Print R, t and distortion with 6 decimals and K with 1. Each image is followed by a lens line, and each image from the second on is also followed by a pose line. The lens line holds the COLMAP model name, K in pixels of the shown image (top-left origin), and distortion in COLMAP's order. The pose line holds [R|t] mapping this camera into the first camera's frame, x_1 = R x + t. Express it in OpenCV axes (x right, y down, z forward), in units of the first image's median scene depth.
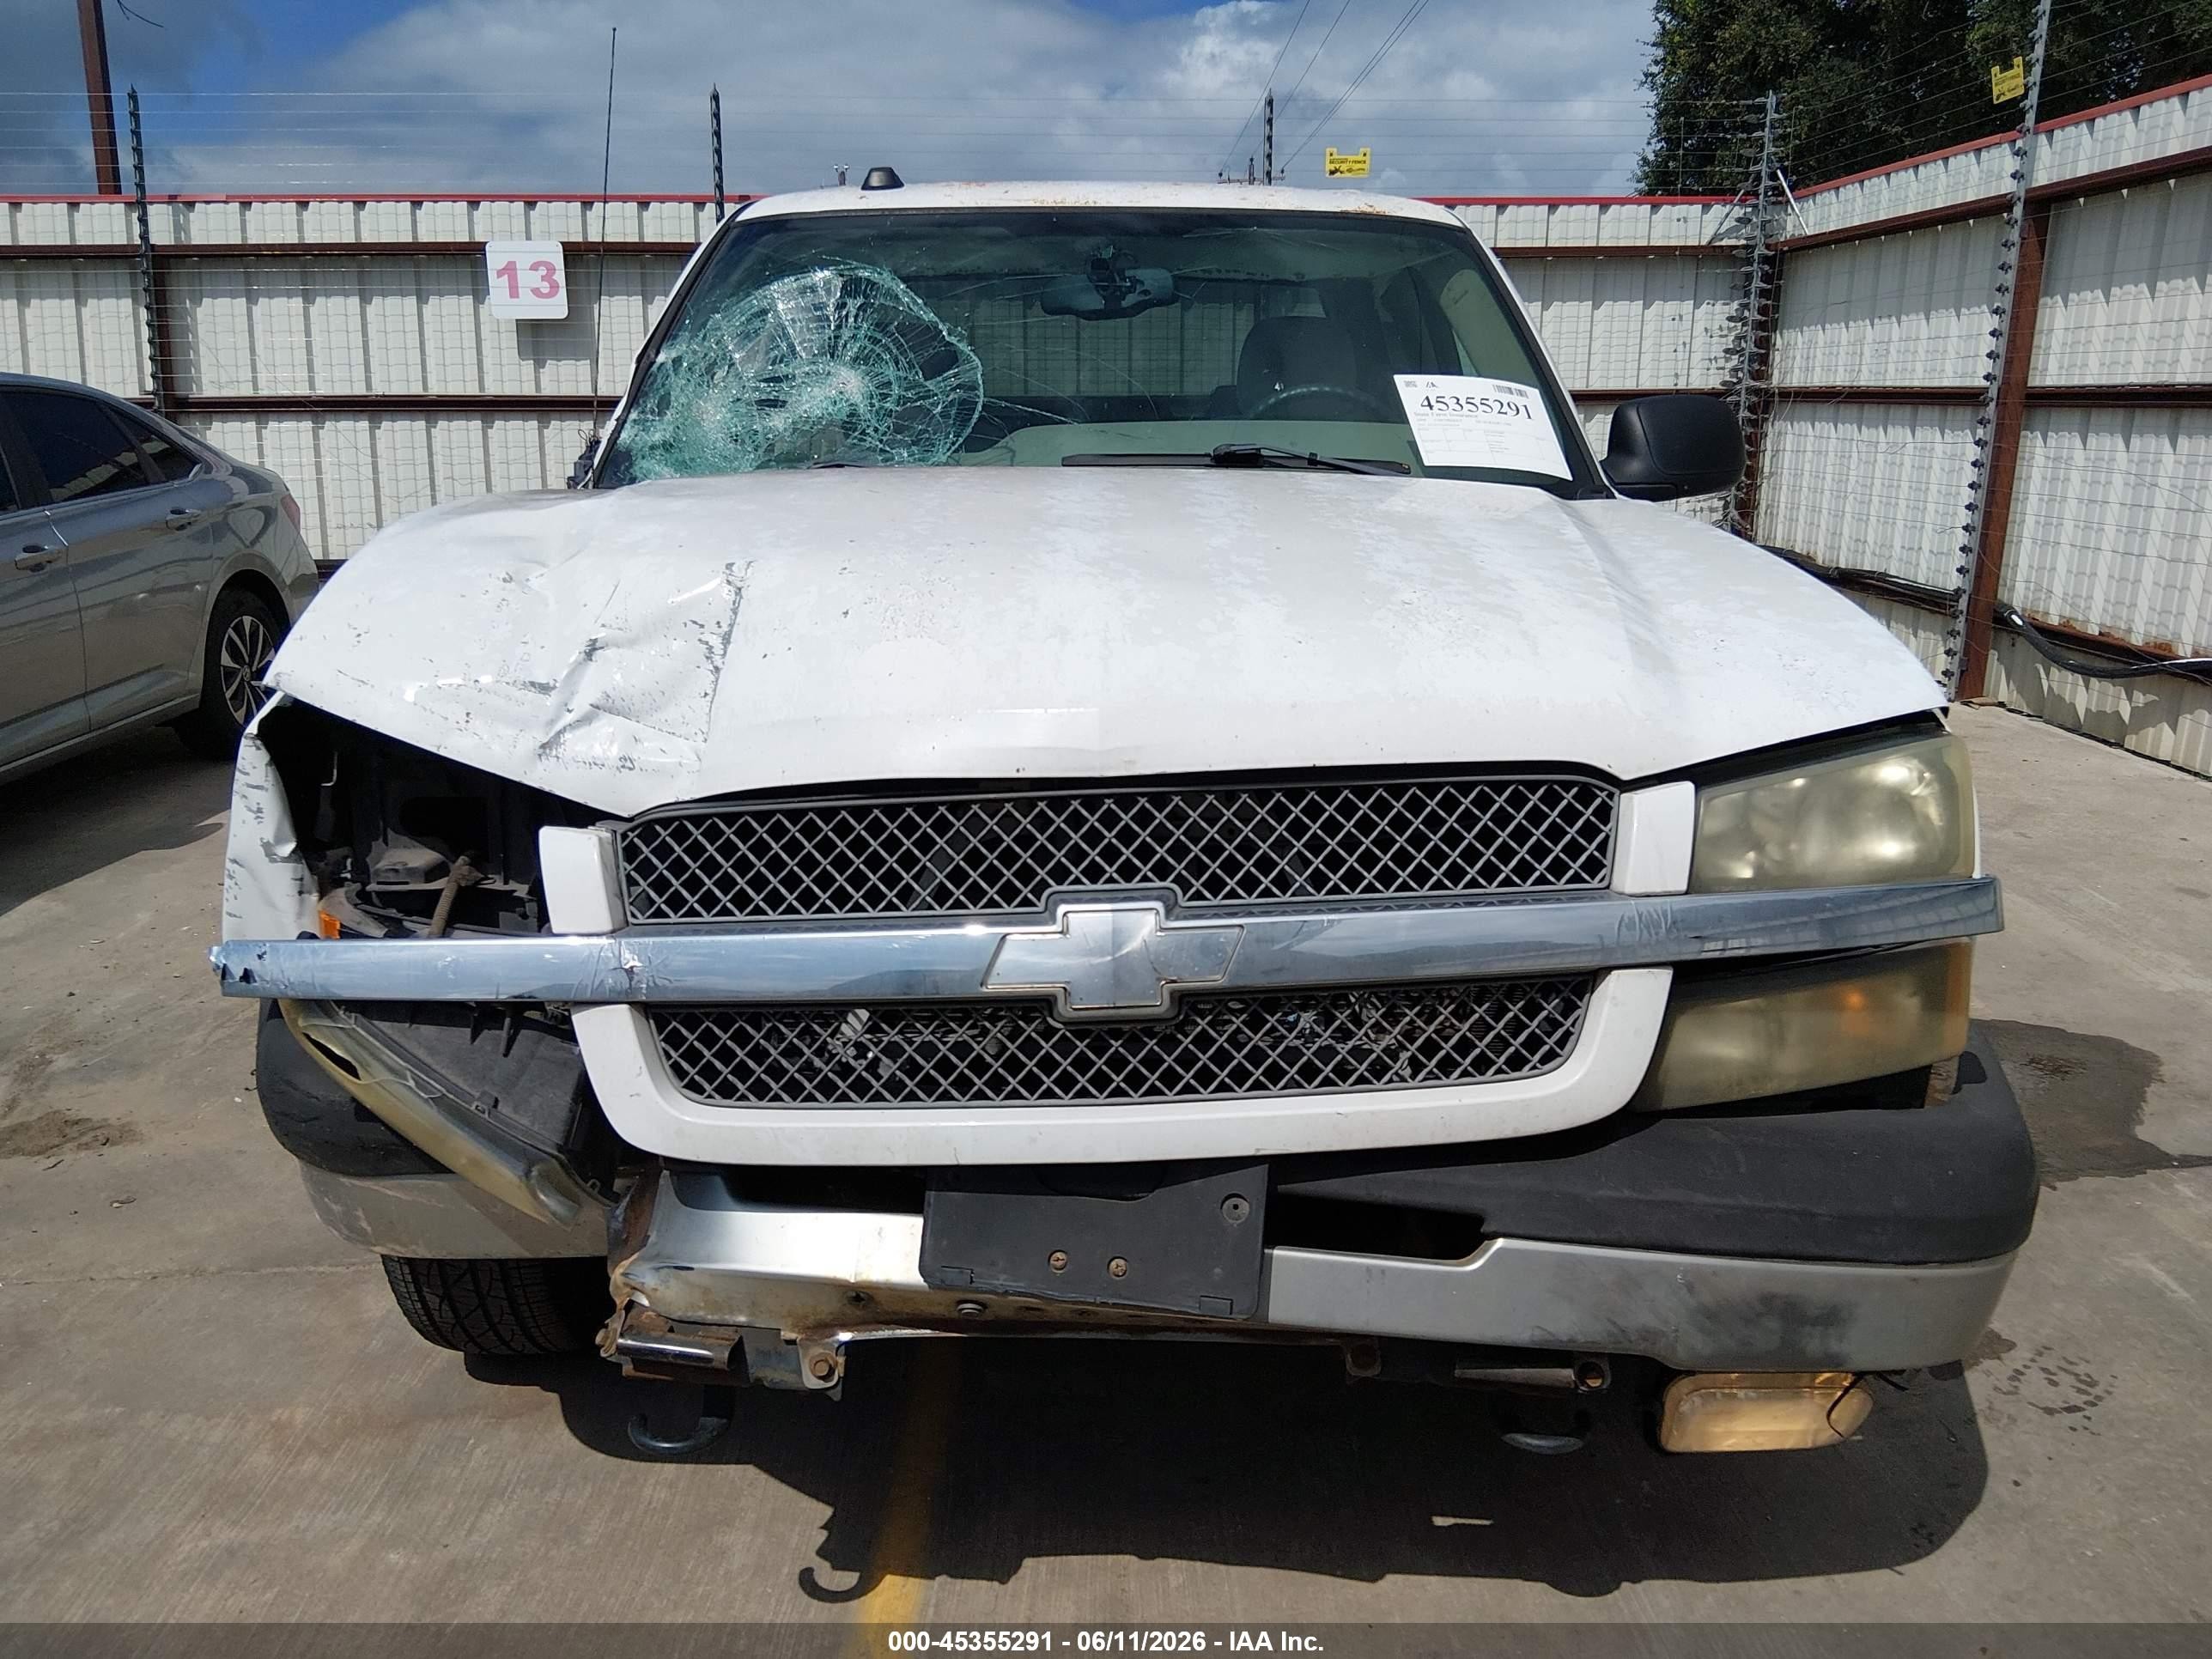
lens RADIAL K [[1684.5, 0, 1117.2], [0, 1684.5, 804.8], [0, 0, 1]] dist [0.082369, -0.133726]
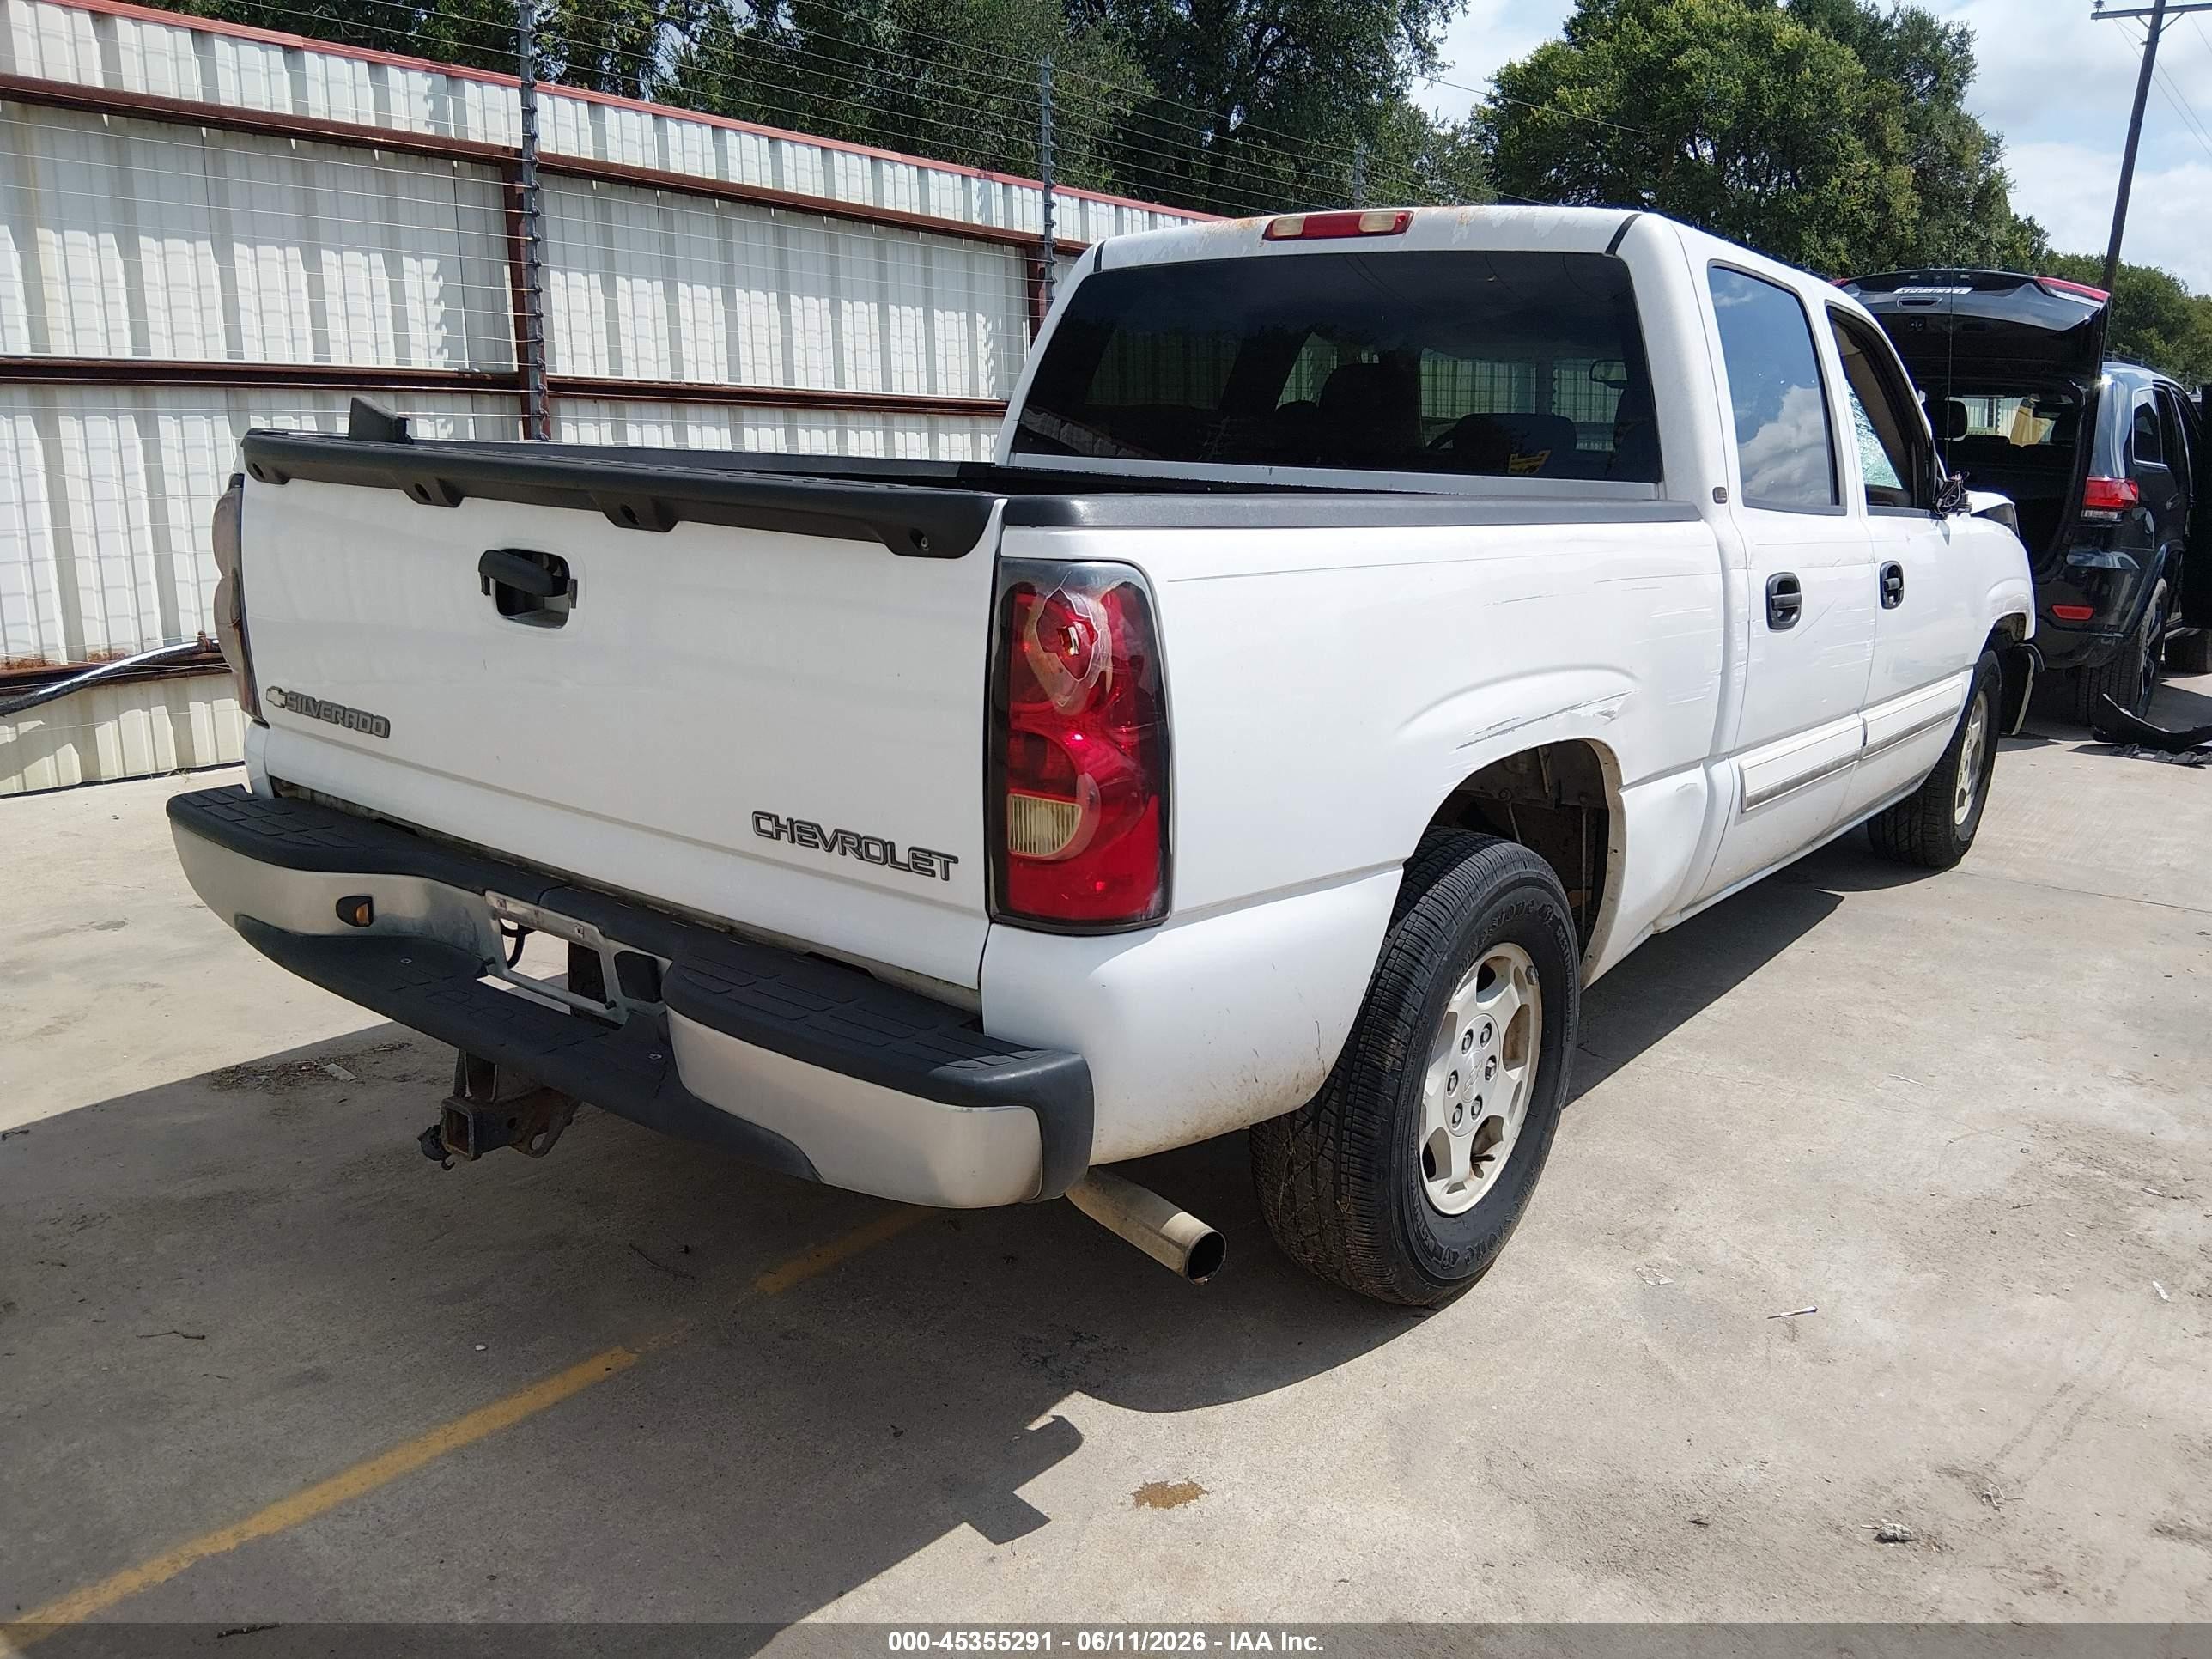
lens RADIAL K [[1684.5, 0, 1093.1], [0, 1684.5, 827.4], [0, 0, 1]] dist [0.082369, -0.133726]
pose [[-0.767560, -0.190193, 0.612110, -1.075728], [0.103545, 0.905629, 0.411235, -1.026926], [-0.632559, 0.379029, -0.675431, 4.168097]]
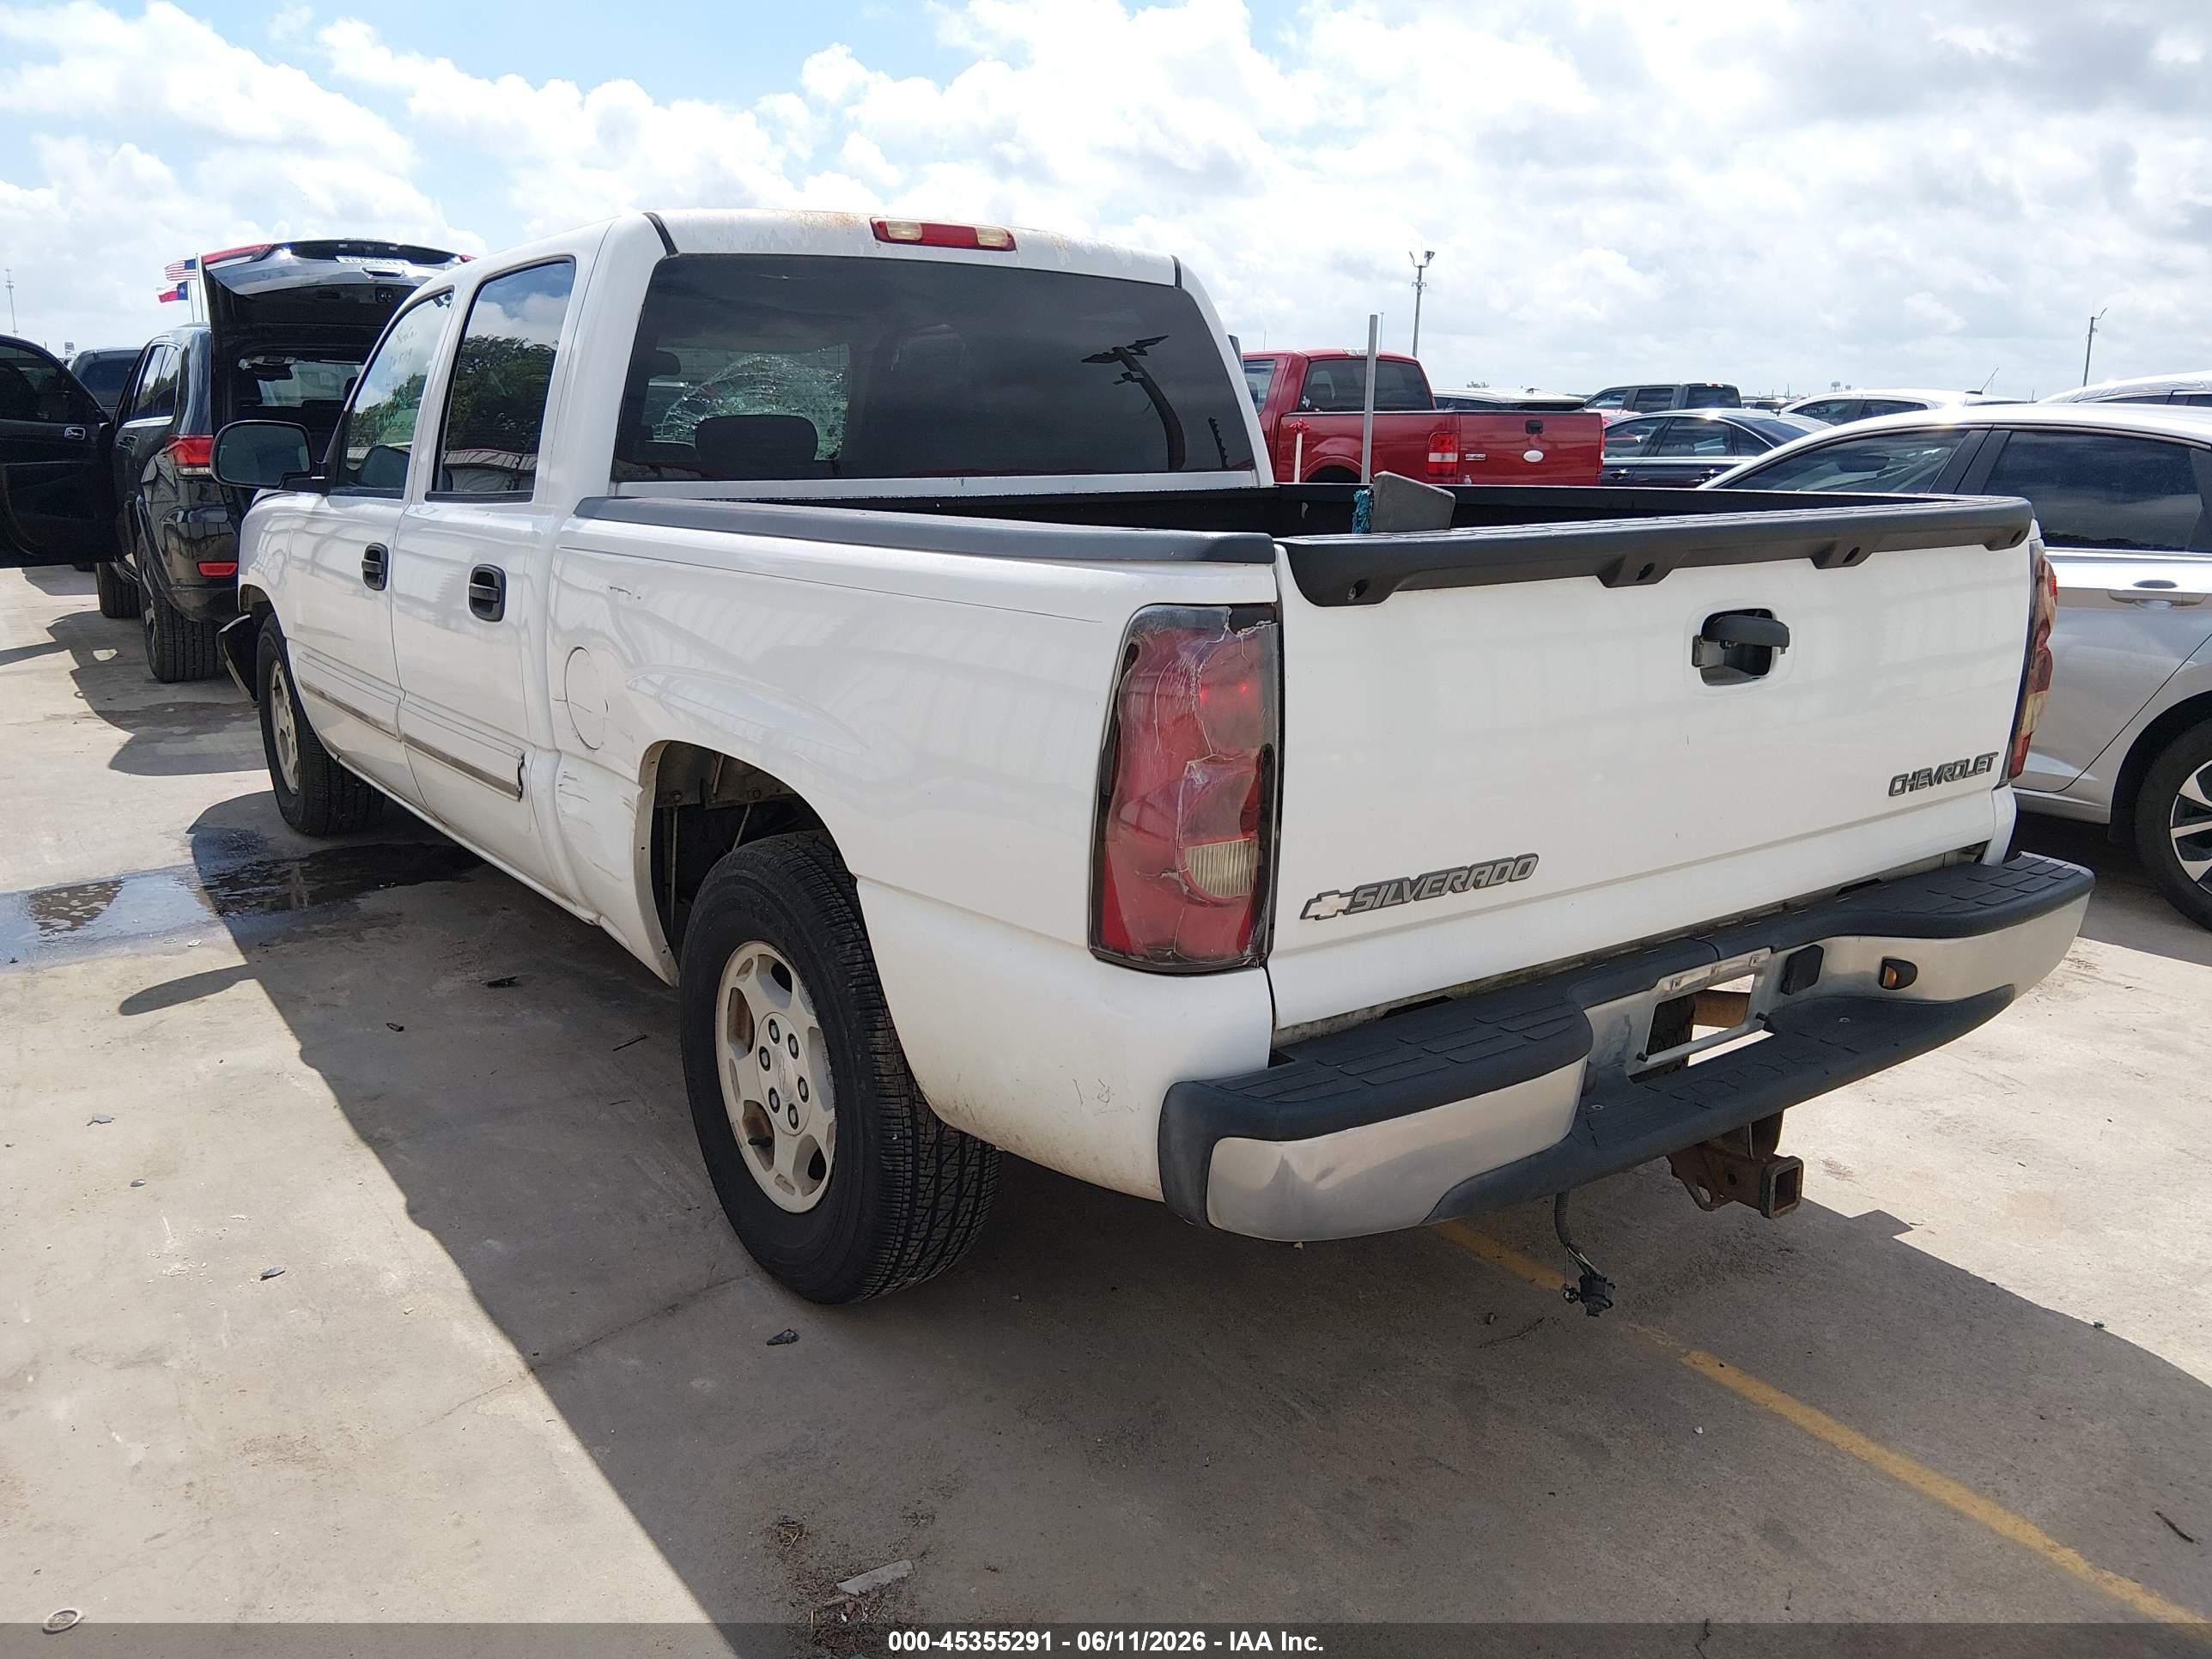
lens RADIAL K [[1684.5, 0, 1124.7], [0, 1684.5, 824.1], [0, 0, 1]] dist [0.082369, -0.133726]
pose [[-0.818482, 0.114269, -0.563053, 0.952764], [-0.154034, 0.900499, 0.406664, -1.037516], [0.553498, 0.419577, -0.719441, 4.221322]]
